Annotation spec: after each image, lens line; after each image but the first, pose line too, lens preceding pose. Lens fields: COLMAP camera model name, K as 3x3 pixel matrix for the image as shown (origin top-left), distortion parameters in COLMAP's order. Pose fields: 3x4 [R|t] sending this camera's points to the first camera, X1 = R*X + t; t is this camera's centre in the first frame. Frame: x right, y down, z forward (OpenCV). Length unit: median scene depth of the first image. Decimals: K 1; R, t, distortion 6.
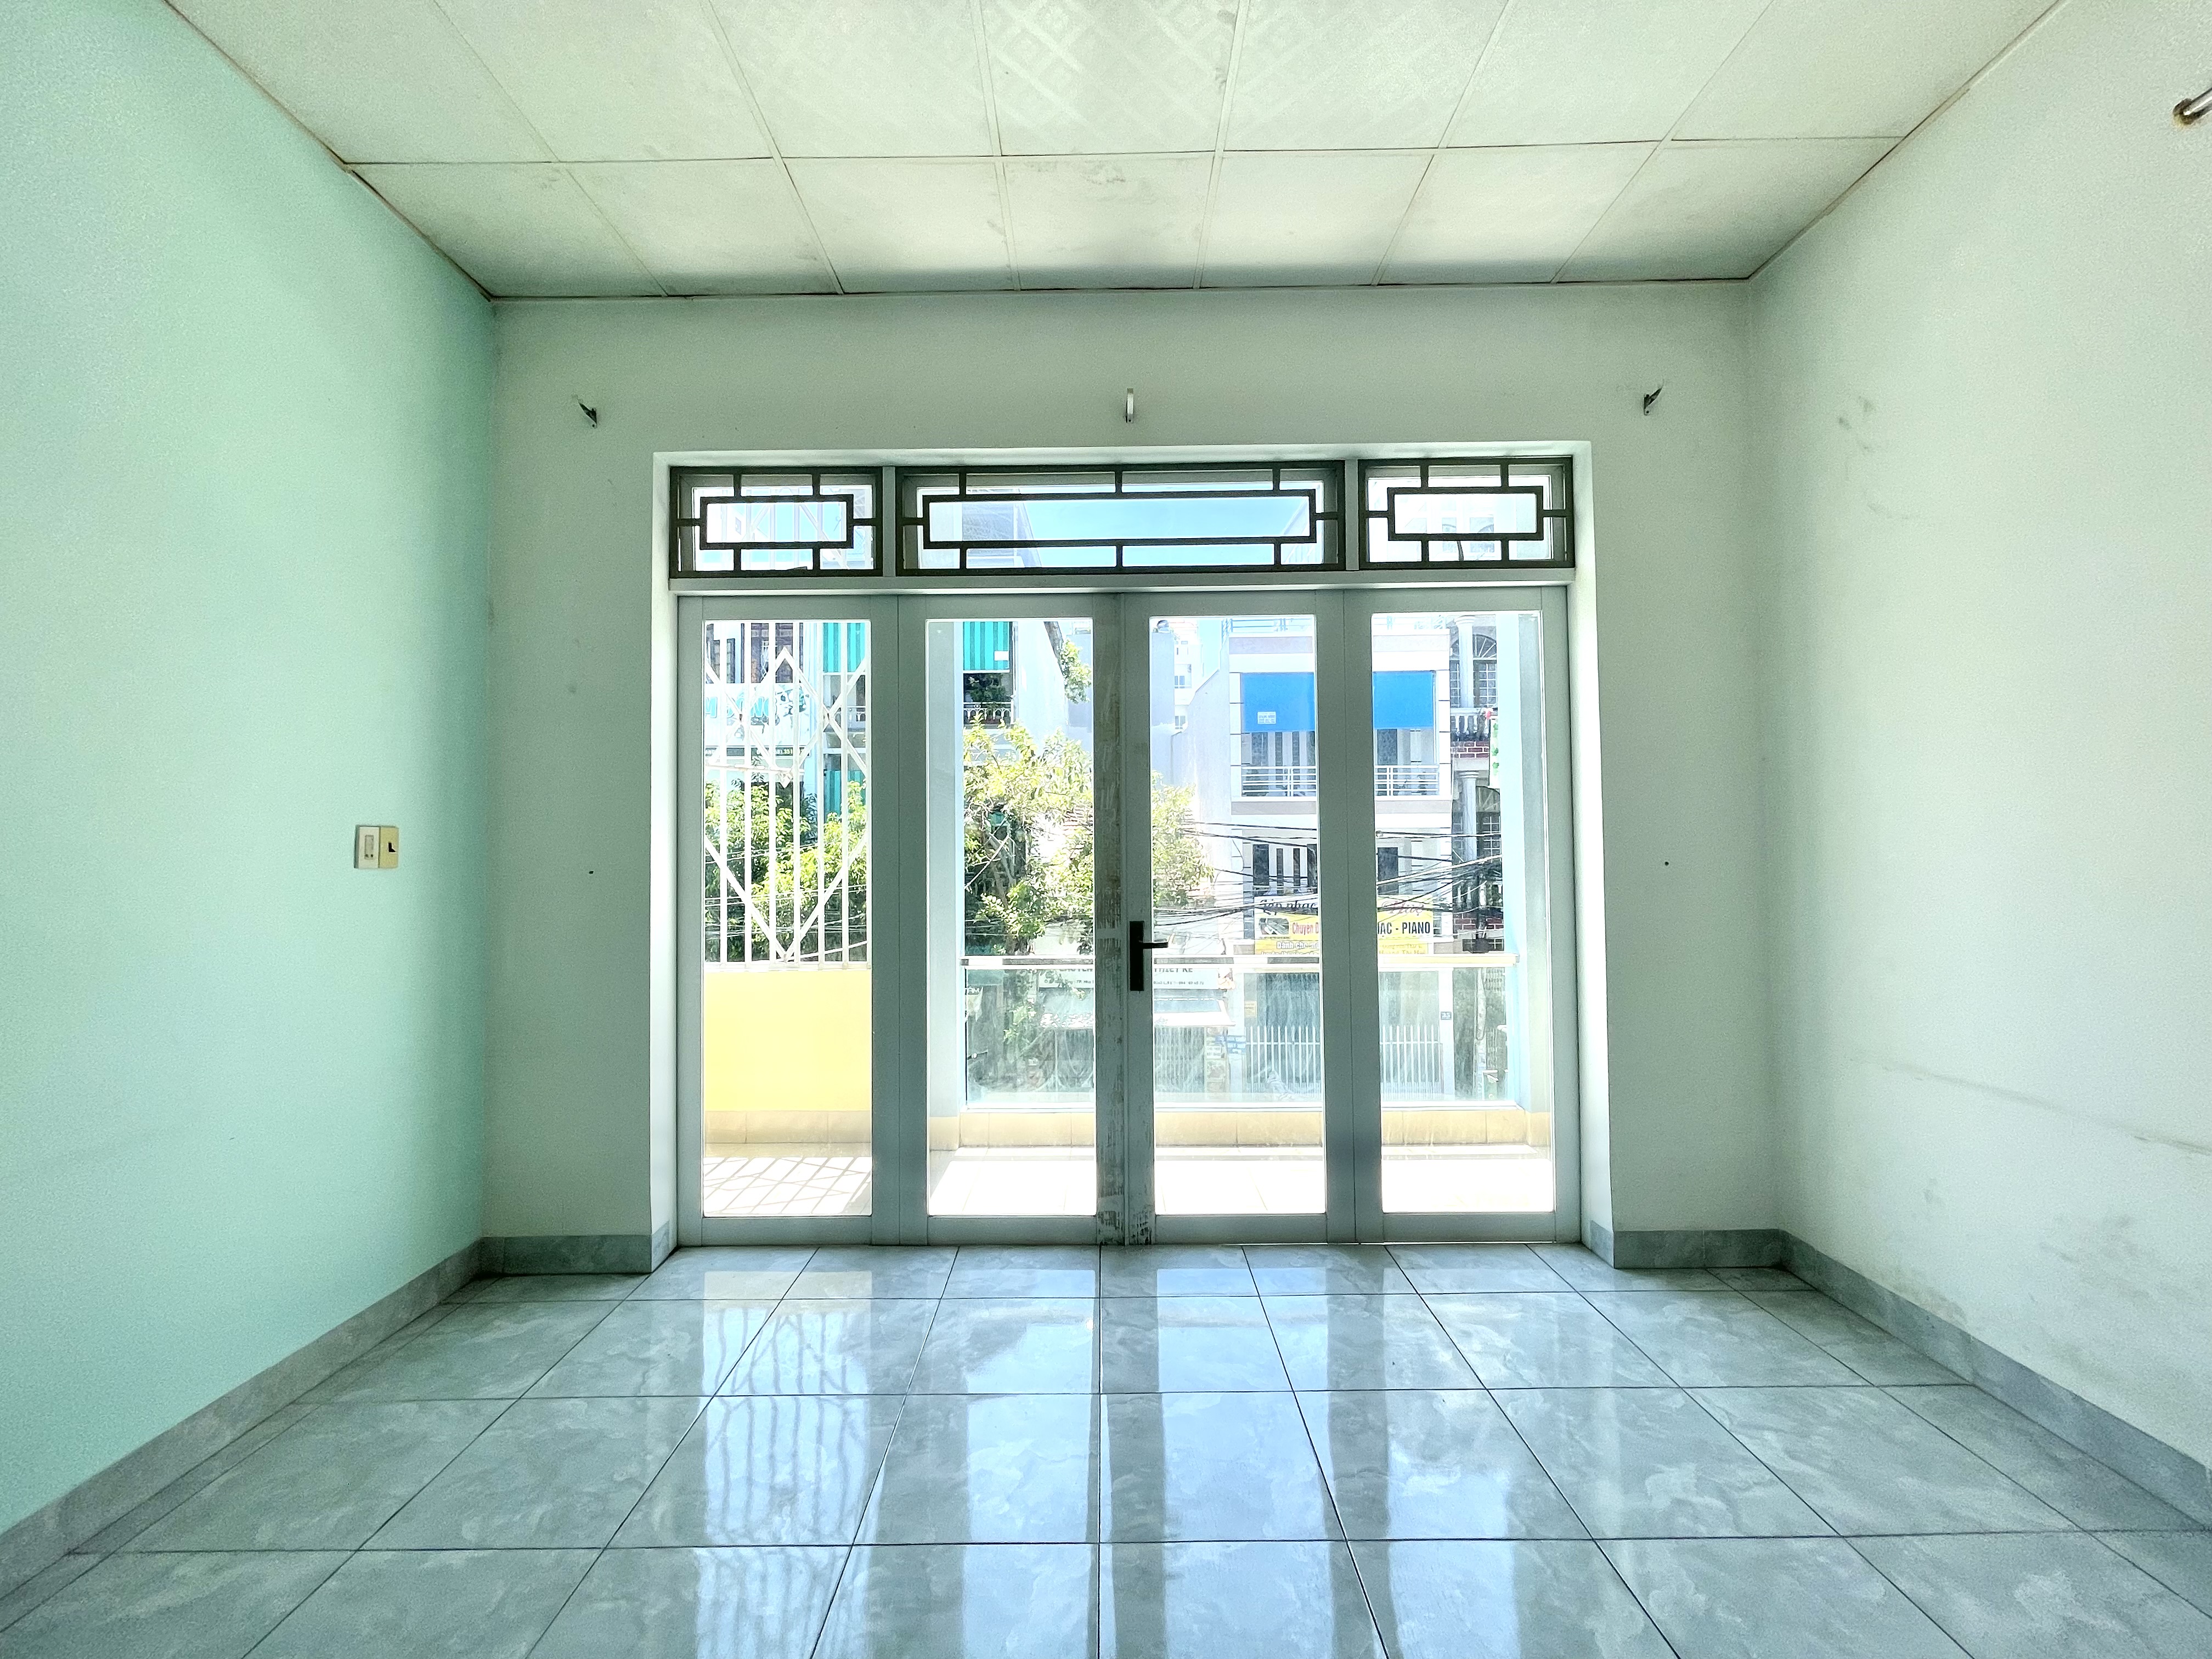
lens RADIAL K [[892.2, 0, 1101.2], [0, 892.2, 828.6], [0, 0, 1]] dist [-0.002478, -0.000195]
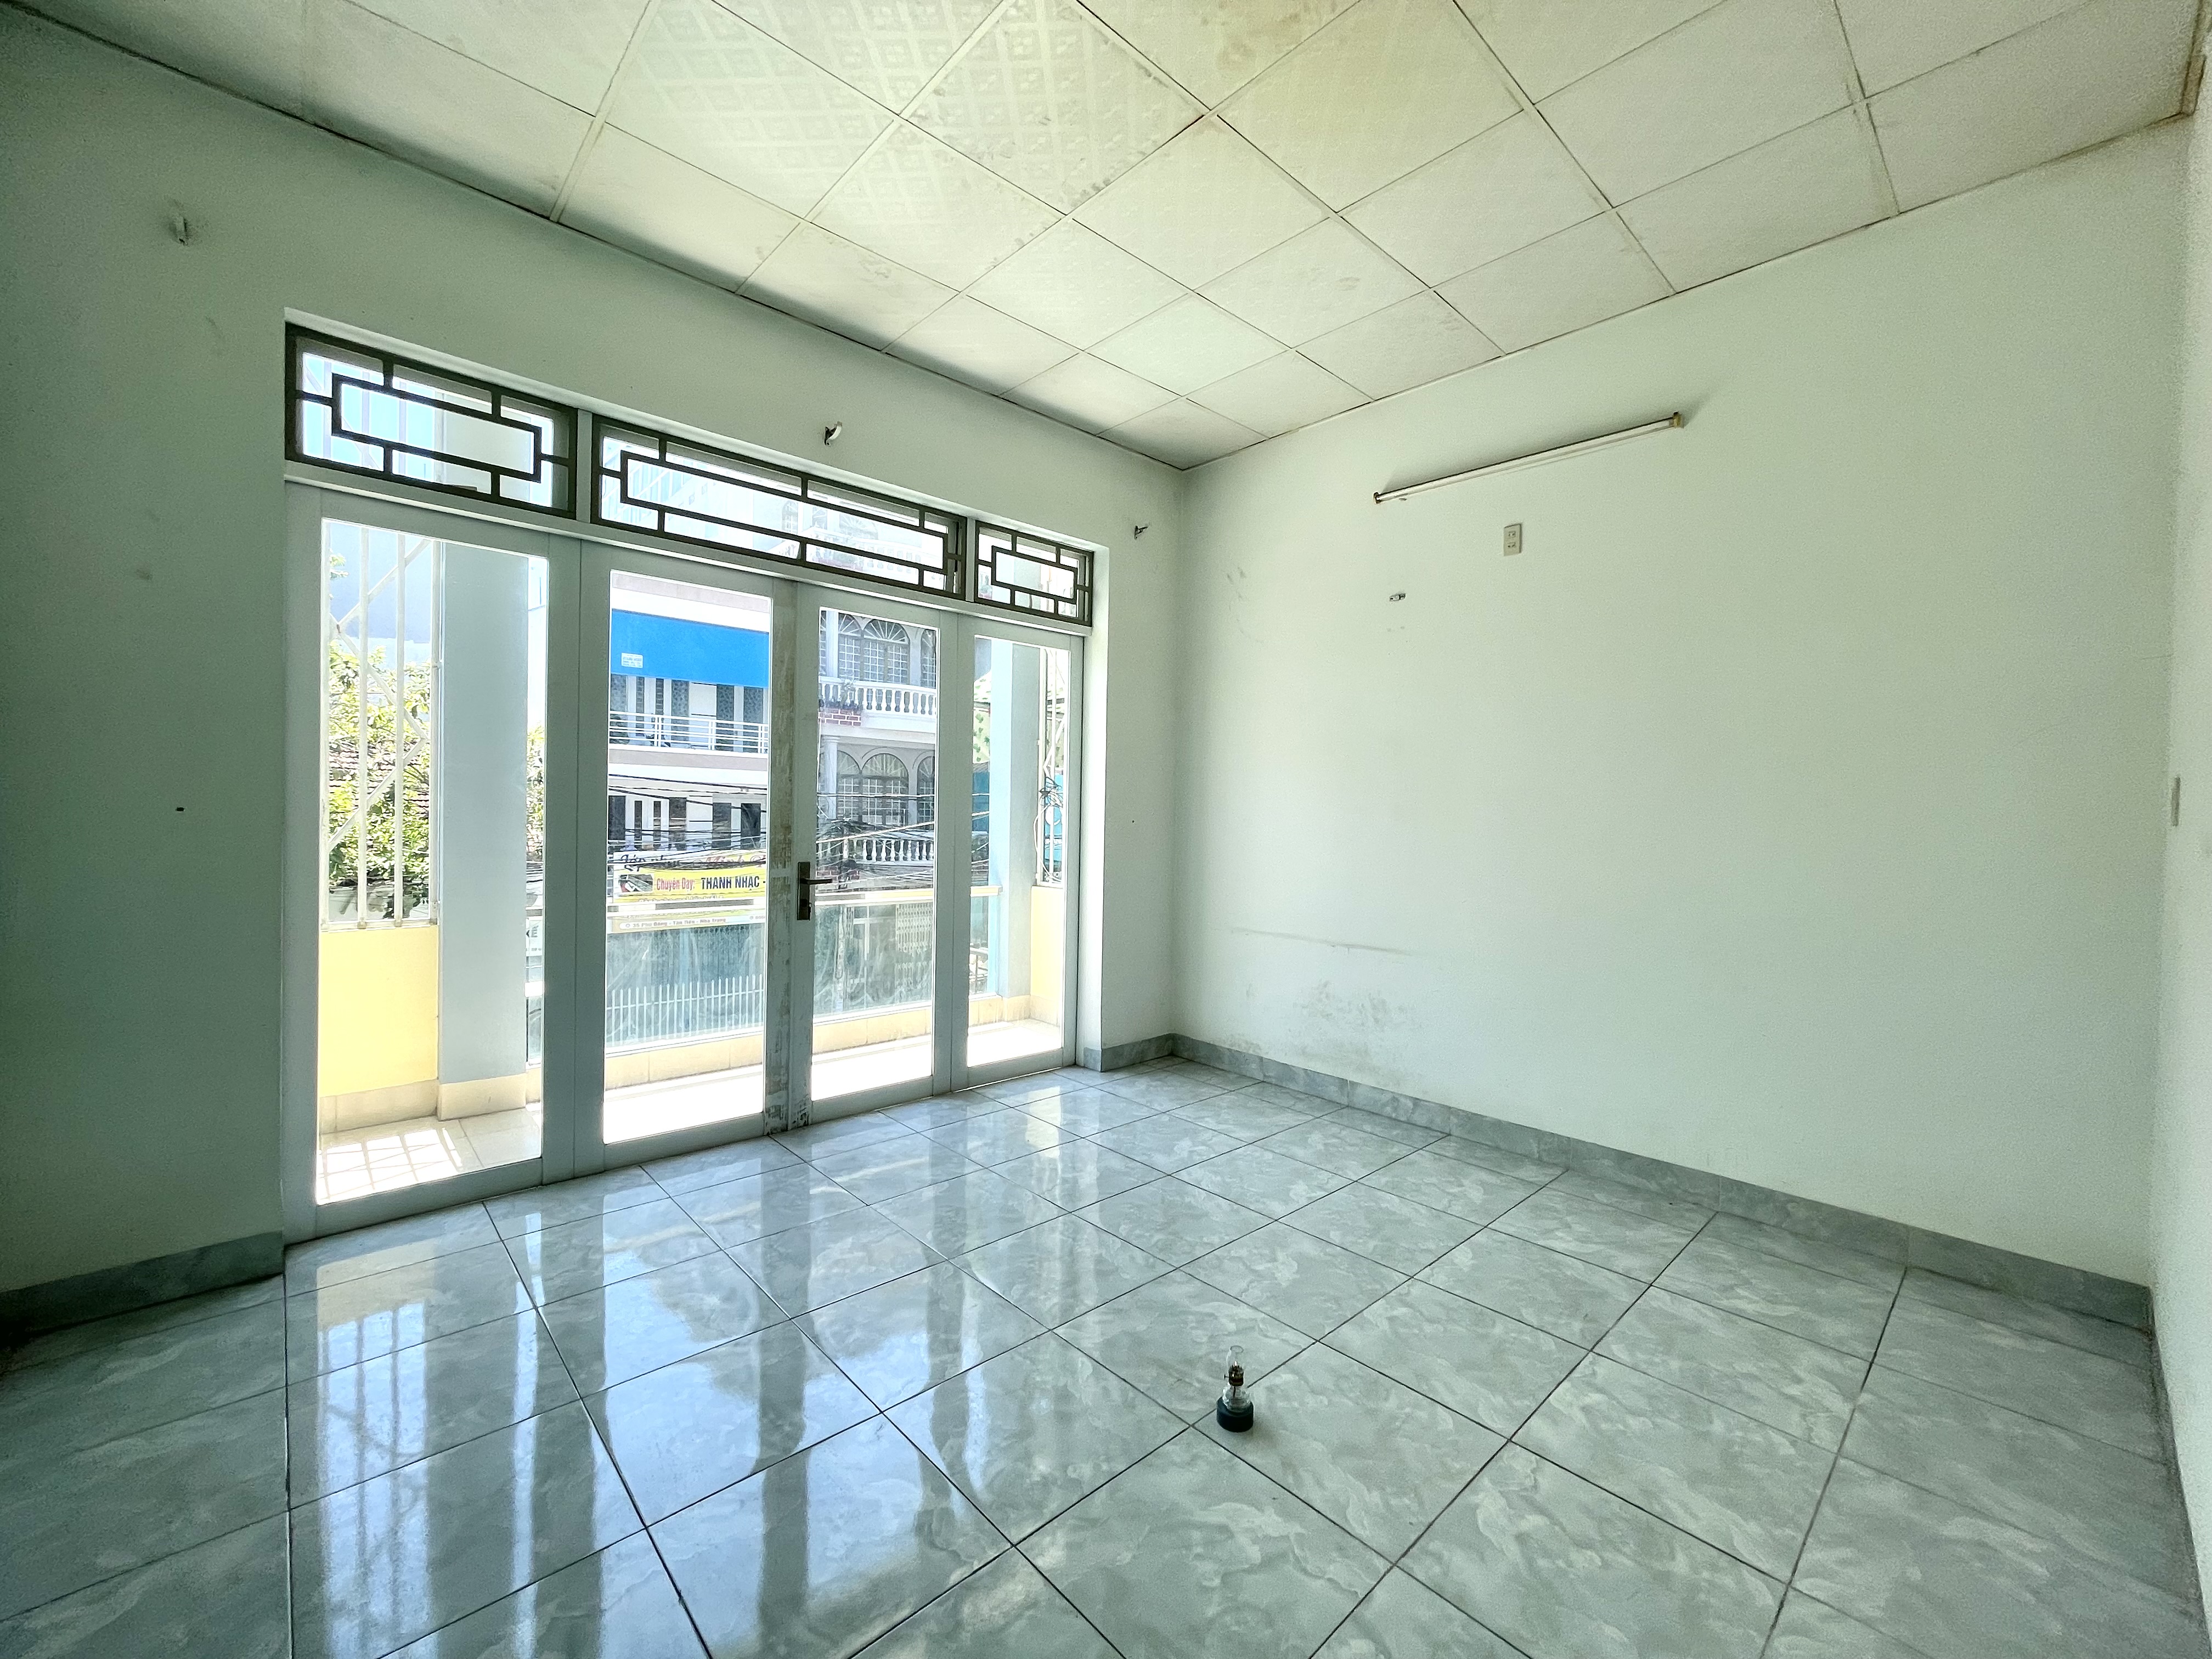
lens RADIAL K [[892.2, 0, 1101.2], [0, 892.2, 828.6], [0, 0, 1]] dist [-0.002478, -0.000195]
pose [[0.732409, 0.011074, 0.680775, -0.488881], [-0.044245, 0.998528, 0.031358, 0.004024], [-0.679426, -0.053088, 0.731821, -0.145498]]
